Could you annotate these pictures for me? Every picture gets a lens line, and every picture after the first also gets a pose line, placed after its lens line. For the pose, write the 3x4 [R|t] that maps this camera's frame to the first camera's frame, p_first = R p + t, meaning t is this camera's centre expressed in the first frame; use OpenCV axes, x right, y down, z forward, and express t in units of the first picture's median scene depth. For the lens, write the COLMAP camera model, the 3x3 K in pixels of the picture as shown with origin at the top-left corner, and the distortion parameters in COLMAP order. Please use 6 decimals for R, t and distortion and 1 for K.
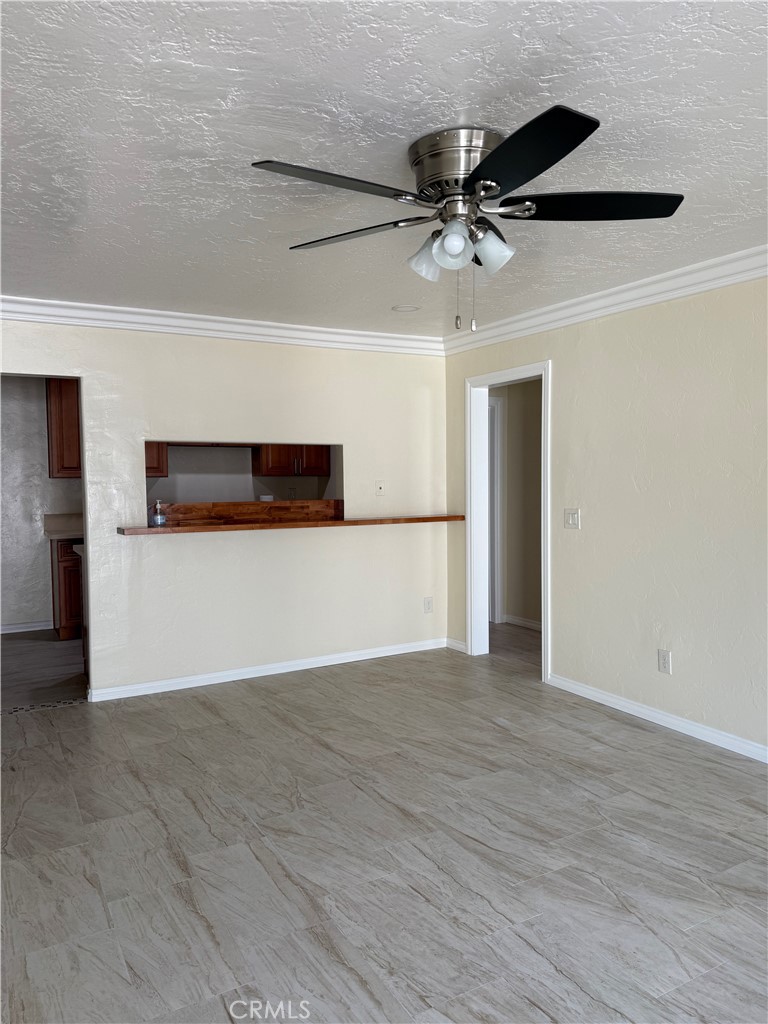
lens RADIAL K [[723.4, 0, 389.7], [0, 723.4, 509.4], [0, 0, 1]] dist [0.010404, -0.019796]
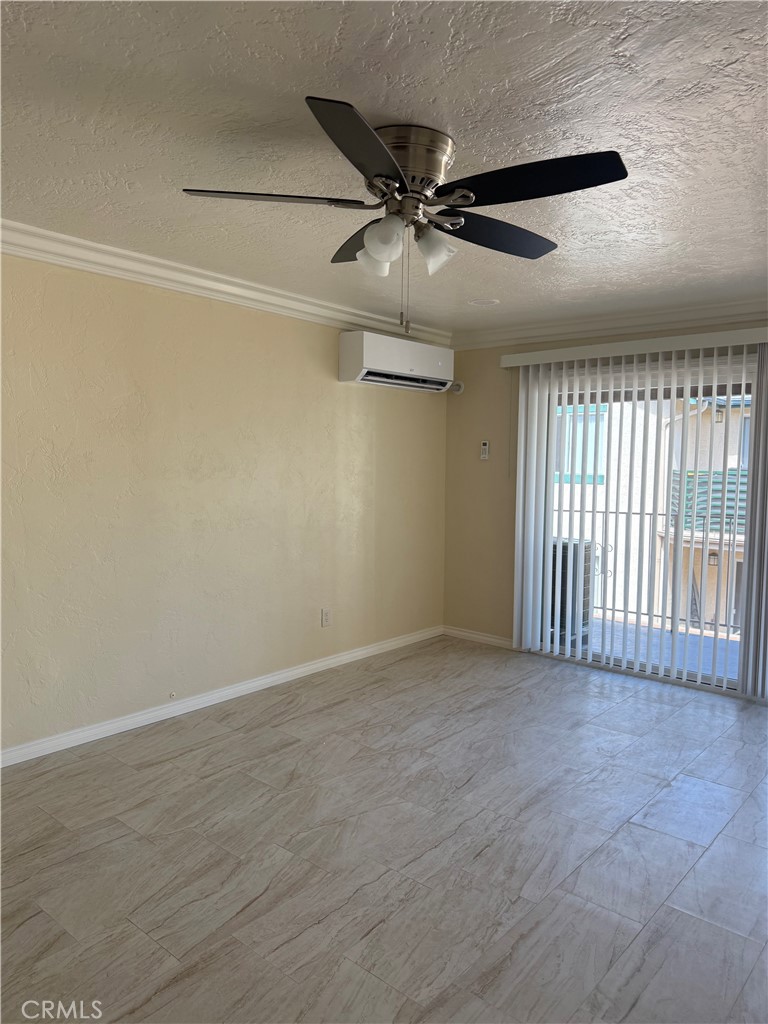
lens RADIAL K [[723.4, 0, 380.1], [0, 723.4, 507.0], [0, 0, 1]] dist [0.010404, -0.019796]
pose [[-0.329720, -0.062061, 0.942037, -0.673023], [0.040302, 0.996002, 0.079722, -0.059237], [-0.943218, 0.064252, -0.325900, 1.074738]]
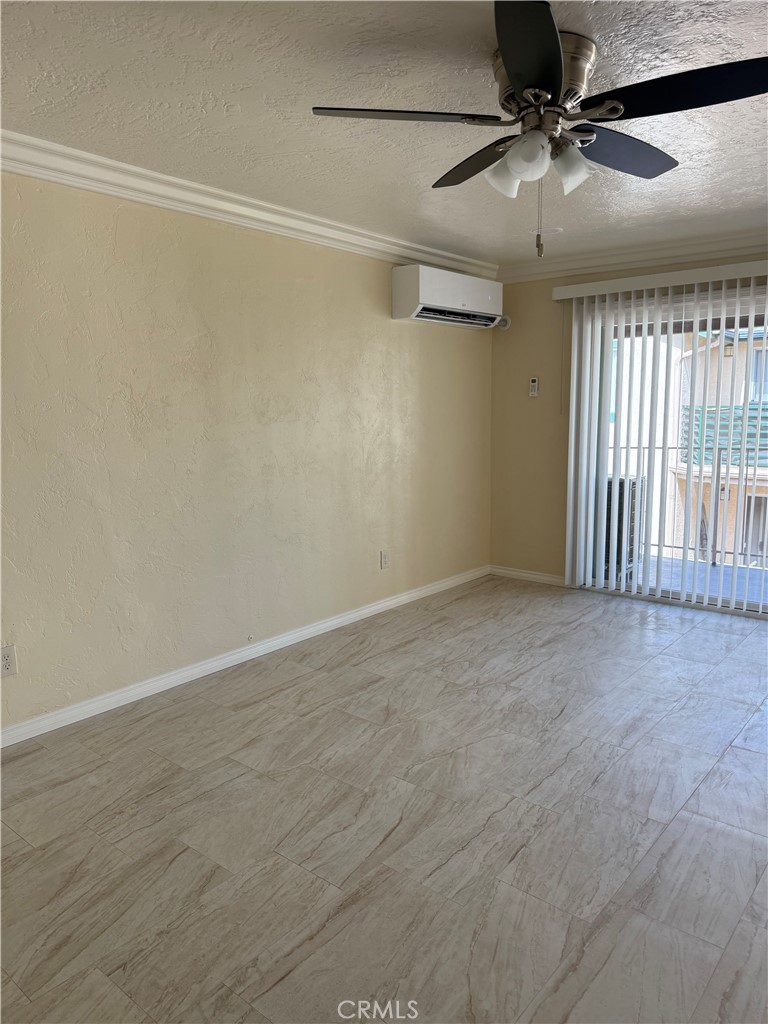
lens RADIAL K [[723.4, 0, 378.8], [0, 723.4, 506.5], [0, 0, 1]] dist [0.010404, -0.019796]
pose [[-0.342777, -0.123094, 0.931317, -0.609266], [0.065516, 0.985832, 0.154413, -0.055378], [-0.937129, 0.113946, -0.329856, 1.220052]]
